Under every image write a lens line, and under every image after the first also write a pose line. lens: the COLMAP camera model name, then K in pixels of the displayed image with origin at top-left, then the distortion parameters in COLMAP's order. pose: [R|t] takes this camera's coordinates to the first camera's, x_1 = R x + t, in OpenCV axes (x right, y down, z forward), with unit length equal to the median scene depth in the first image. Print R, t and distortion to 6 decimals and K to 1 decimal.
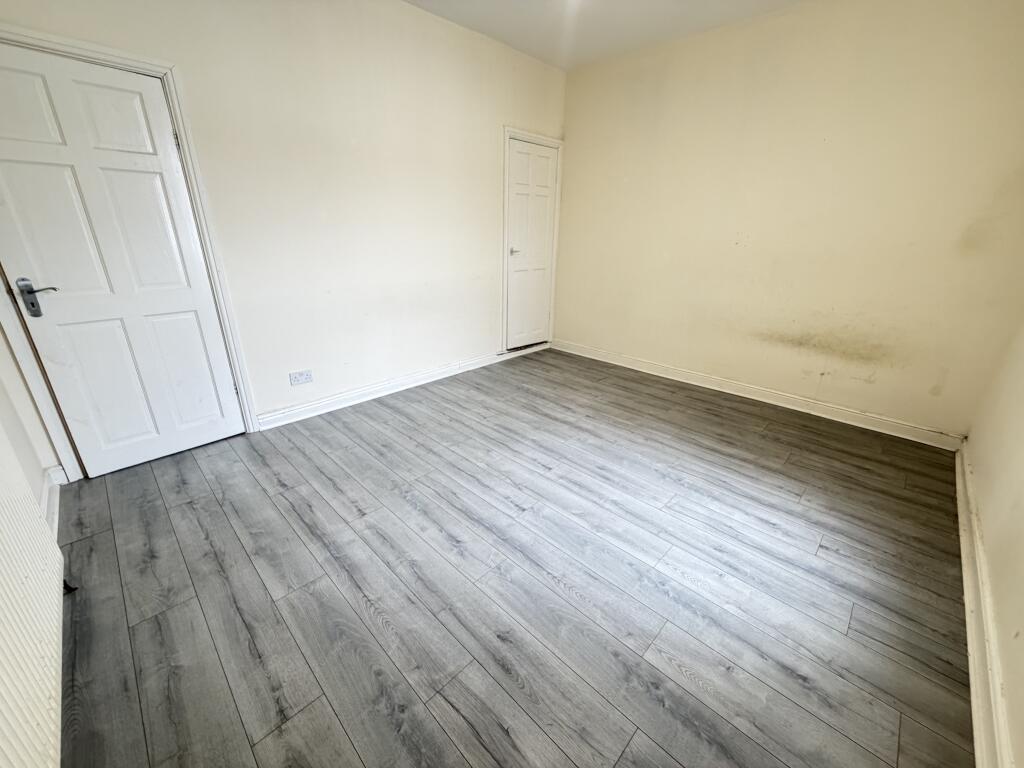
lens RADIAL K [[407.7, 0, 508.3], [0, 407.7, 383.9], [0, 0, 1]] dist [0.000427, -0.000081]
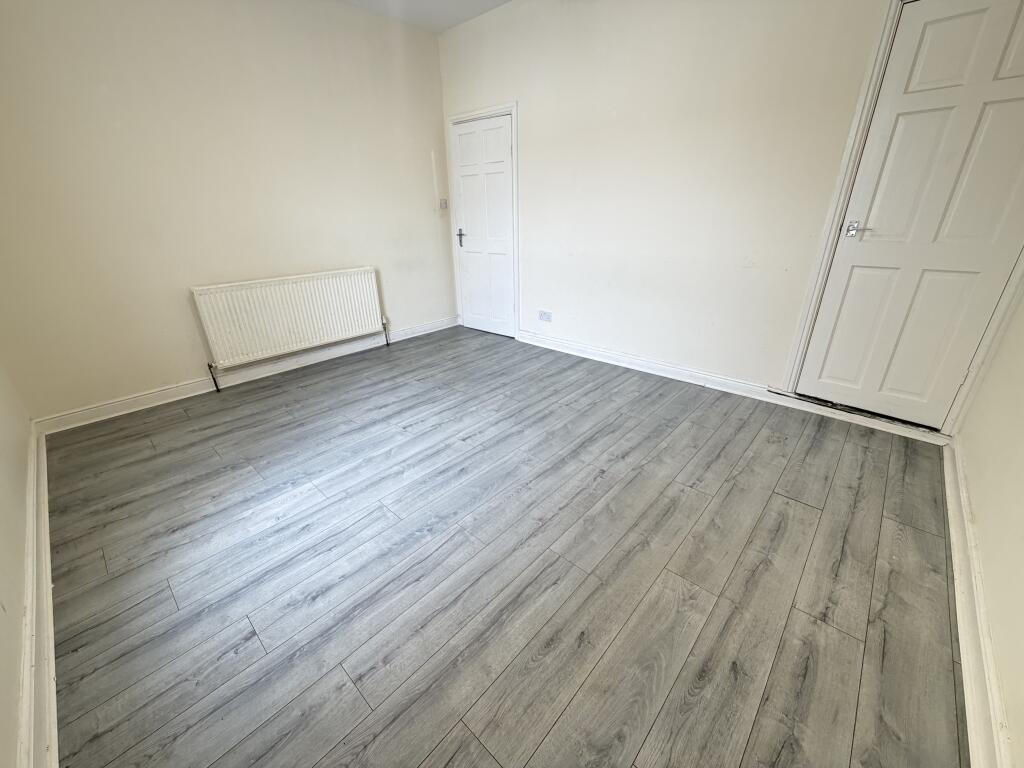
lens RADIAL K [[407.7, 0, 508.3], [0, 407.7, 383.9], [0, 0, 1]] dist [0.000427, -0.000081]
pose [[0.033004, 0.381780, -0.923664, 1.042500], [-0.332645, 0.875675, 0.350058, -0.320378], [0.942474, 0.295699, 0.155898, 0.961827]]
